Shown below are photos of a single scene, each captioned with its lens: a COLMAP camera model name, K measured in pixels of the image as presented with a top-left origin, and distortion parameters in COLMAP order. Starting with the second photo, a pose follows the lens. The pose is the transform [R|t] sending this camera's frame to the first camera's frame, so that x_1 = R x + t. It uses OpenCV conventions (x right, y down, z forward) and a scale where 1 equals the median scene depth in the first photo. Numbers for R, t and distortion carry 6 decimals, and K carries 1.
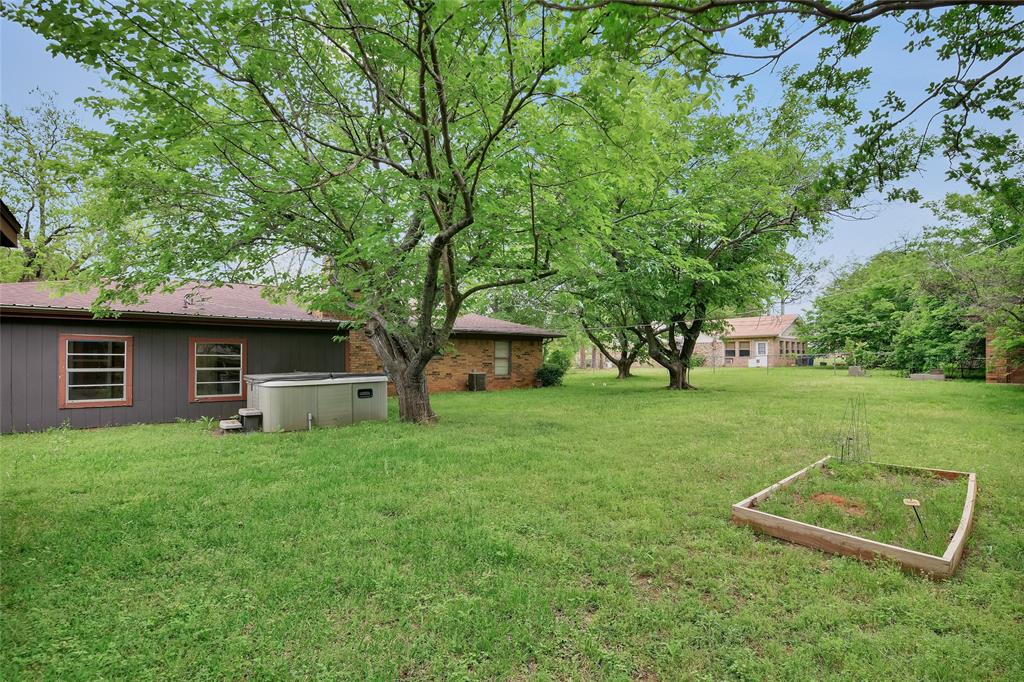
lens RADIAL K [[449.0, 0, 513.1], [0, 449.0, 356.0], [0, 0, 1]] dist [-0.001649, -0.010206]
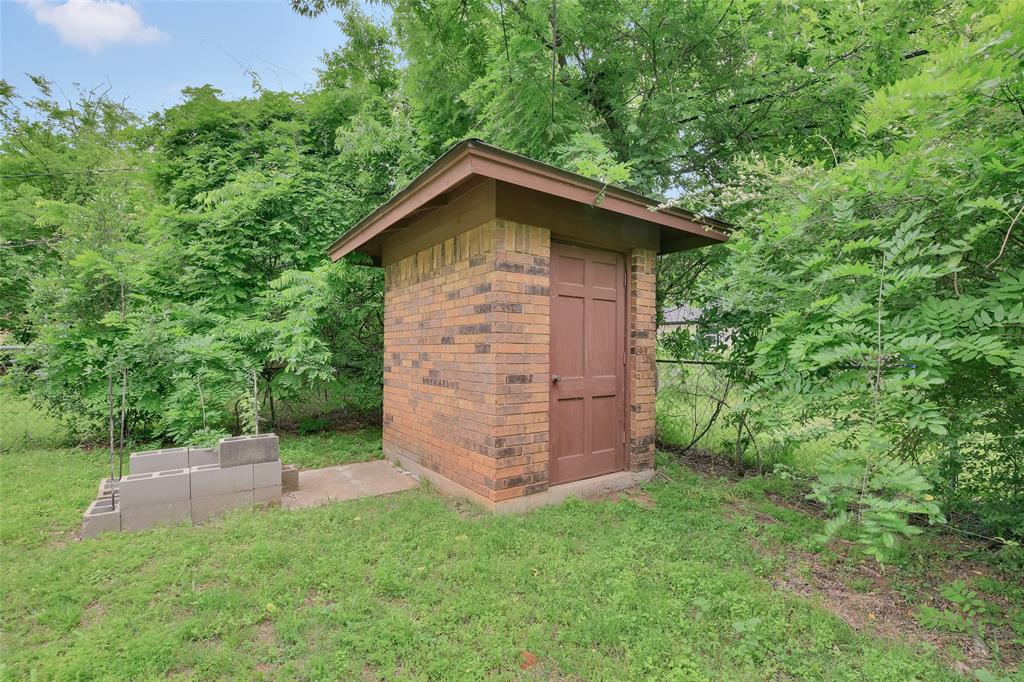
lens RADIAL K [[449.0, 0, 513.1], [0, 449.0, 356.0], [0, 0, 1]] dist [-0.001649, -0.010206]
pose [[0.086618, -0.007871, 0.996211, 0.686237], [-0.003187, 0.999961, 0.008178, -0.006905], [-0.996237, -0.003883, 0.086589, 0.779513]]
